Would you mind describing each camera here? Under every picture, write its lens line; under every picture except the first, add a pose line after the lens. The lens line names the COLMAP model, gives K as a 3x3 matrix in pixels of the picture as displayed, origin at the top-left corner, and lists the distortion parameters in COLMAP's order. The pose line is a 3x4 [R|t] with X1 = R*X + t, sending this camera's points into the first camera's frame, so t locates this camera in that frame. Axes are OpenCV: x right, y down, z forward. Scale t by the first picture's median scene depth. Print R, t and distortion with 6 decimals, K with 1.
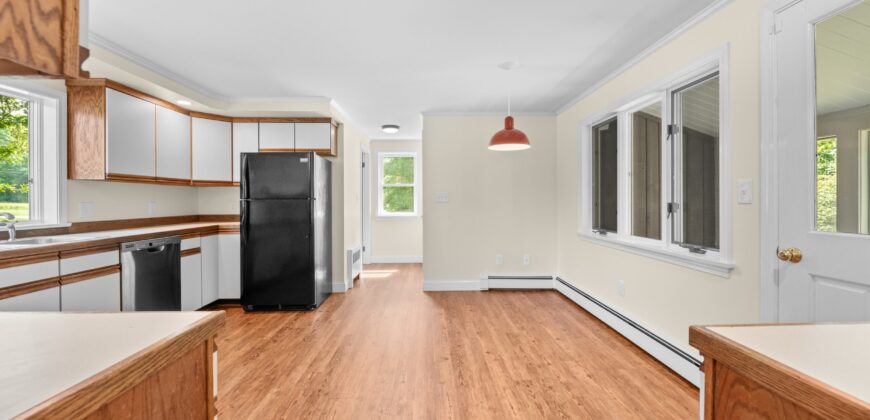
lens RADIAL K [[350.8, 0, 438.7], [0, 350.8, 201.2], [0, 0, 1]] dist [0.000476, -0.000045]
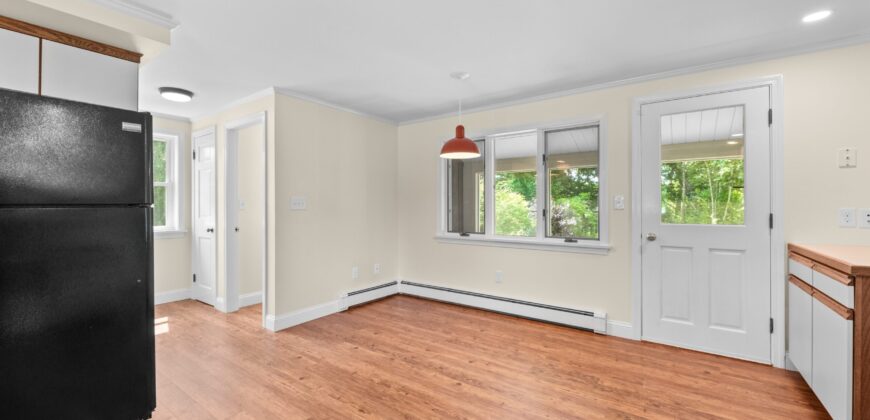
lens RADIAL K [[344.2, 0, 435.0], [0, 344.2, 210.0], [0, 0, 1]] dist [-0.000976, -0.000263]
pose [[0.601052, -0.007464, 0.799175, -0.477272], [0.003073, 0.999971, 0.007029, -0.002088], [-0.799204, -0.001769, 0.601058, 0.345969]]
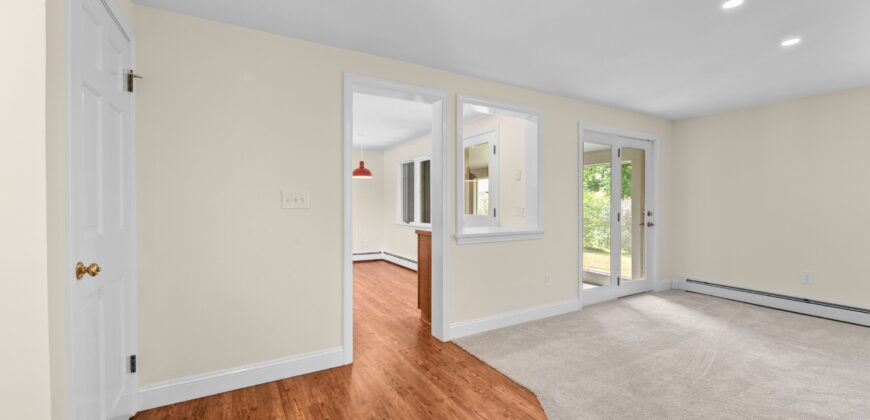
lens RADIAL K [[357.5, 0, 435.0], [0, 357.5, 210.0], [0, 0, 1]] dist [0.000168, -0.000021]
pose [[0.885733, -0.005696, 0.464161, -0.261092], [0.001691, 0.999958, 0.009043, 0.006411], [-0.464193, -0.007225, 0.885705, -0.680317]]
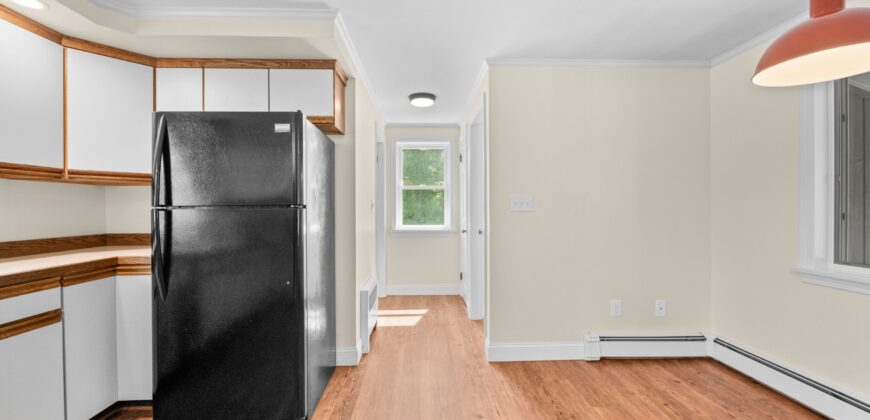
lens RADIAL K [[344.2, 0, 435.0], [0, 344.2, 210.0], [0, 0, 1]] dist [-0.000976, -0.000263]
pose [[0.999951, -0.000117, 0.009877, -0.163244], [0.000088, 0.999996, 0.002971, -0.002562], [-0.009877, -0.002970, 0.999947, 0.480477]]
